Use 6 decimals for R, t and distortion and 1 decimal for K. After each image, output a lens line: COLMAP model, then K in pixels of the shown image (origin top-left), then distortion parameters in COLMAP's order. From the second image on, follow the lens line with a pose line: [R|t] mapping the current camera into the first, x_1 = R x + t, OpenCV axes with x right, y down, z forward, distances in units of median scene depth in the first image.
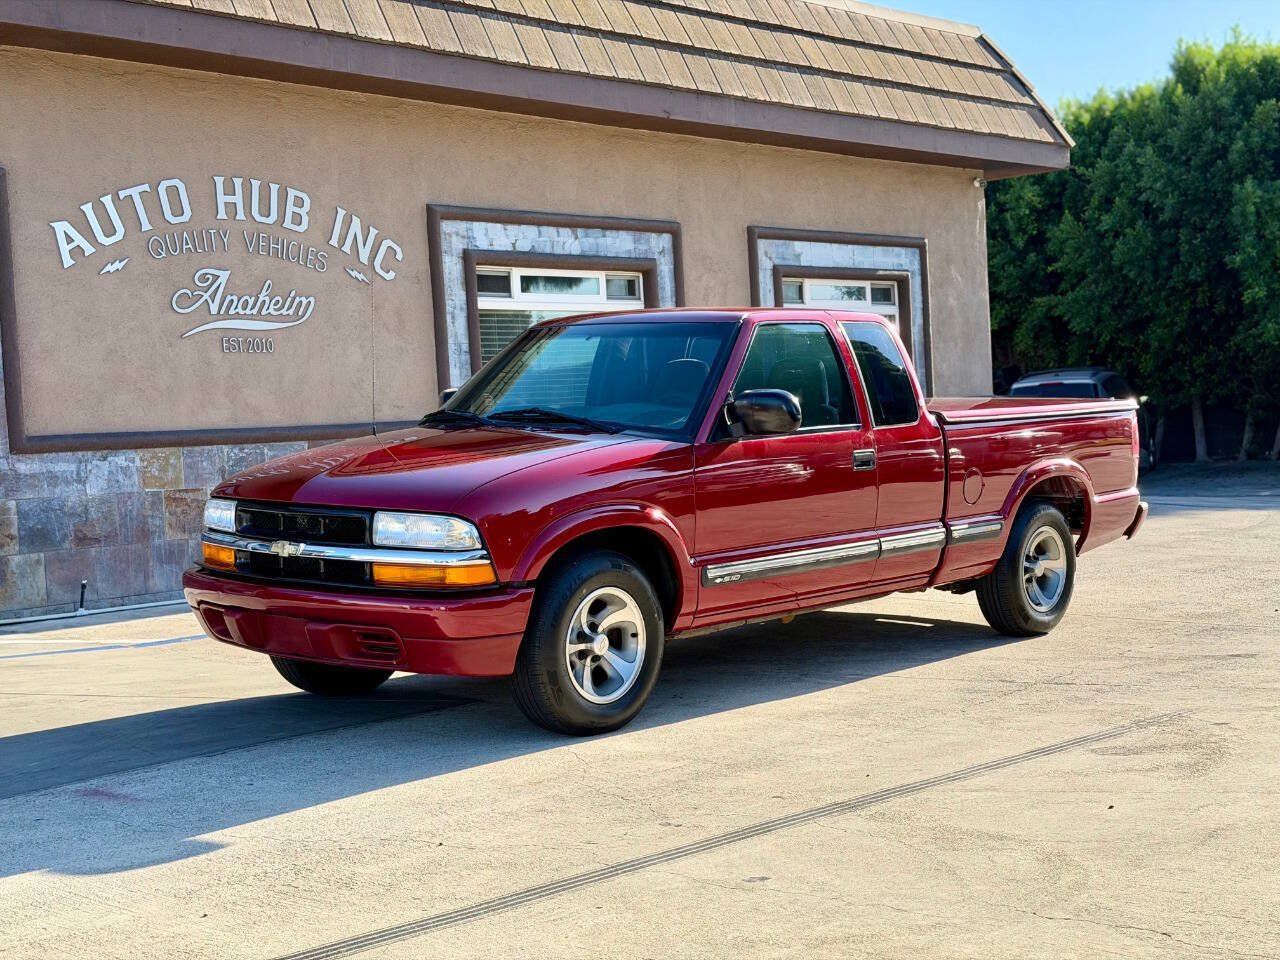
lens RADIAL K [[1771.3, 0, 641.0], [0, 1771.3, 489.4], [0, 0, 1]] dist [0.211449, -0.463885]
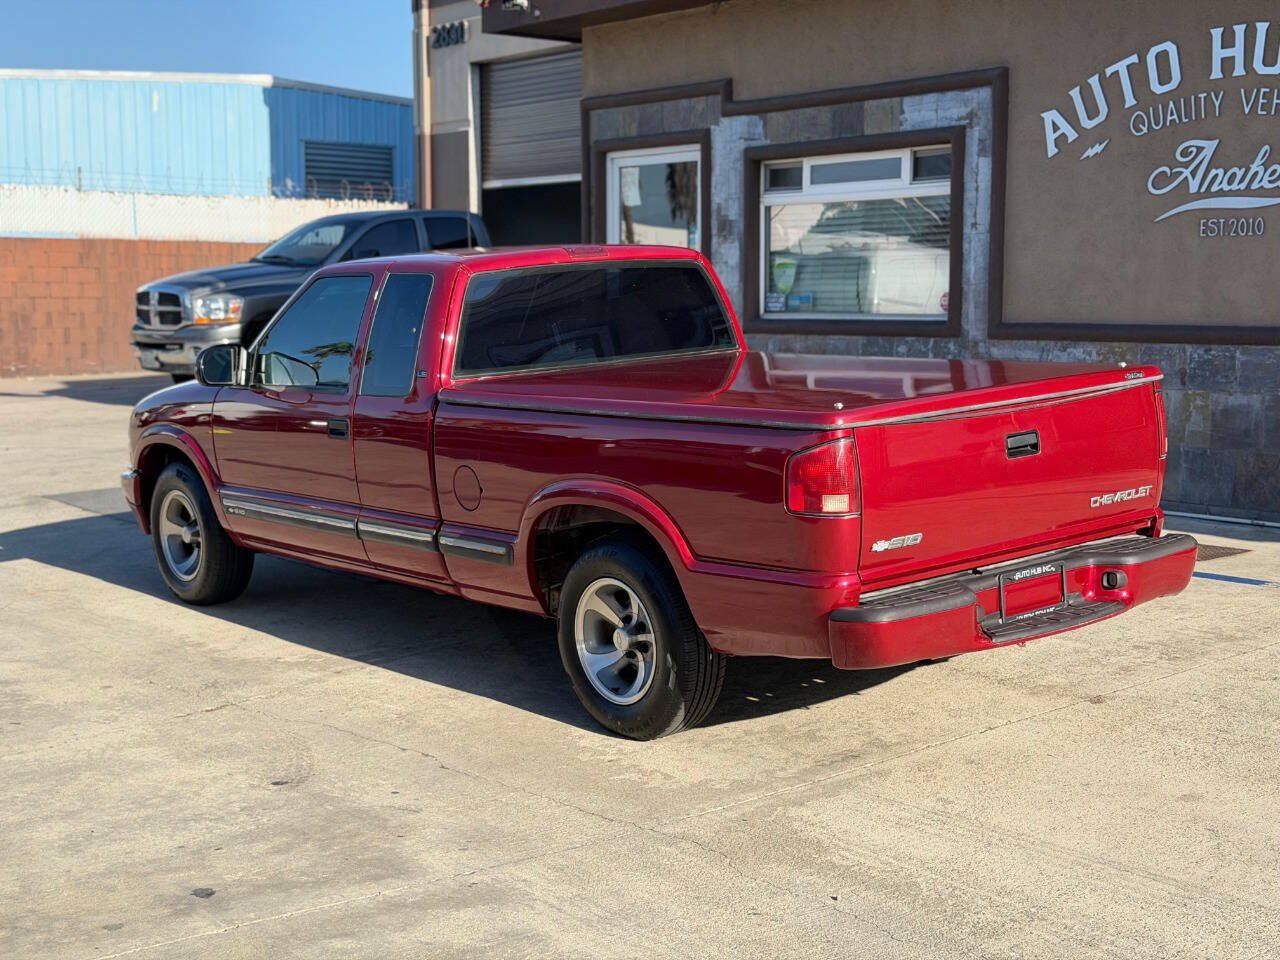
lens RADIAL K [[1770.0, 0, 646.5], [0, 1770.0, 478.6], [0, 0, 1]] dist [0.211227, -0.467294]
pose [[-0.140961, 0.157647, -0.977383, 0.667837], [-0.025018, 0.986358, 0.162703, -0.095357], [0.989699, 0.047387, -0.135093, 0.850499]]
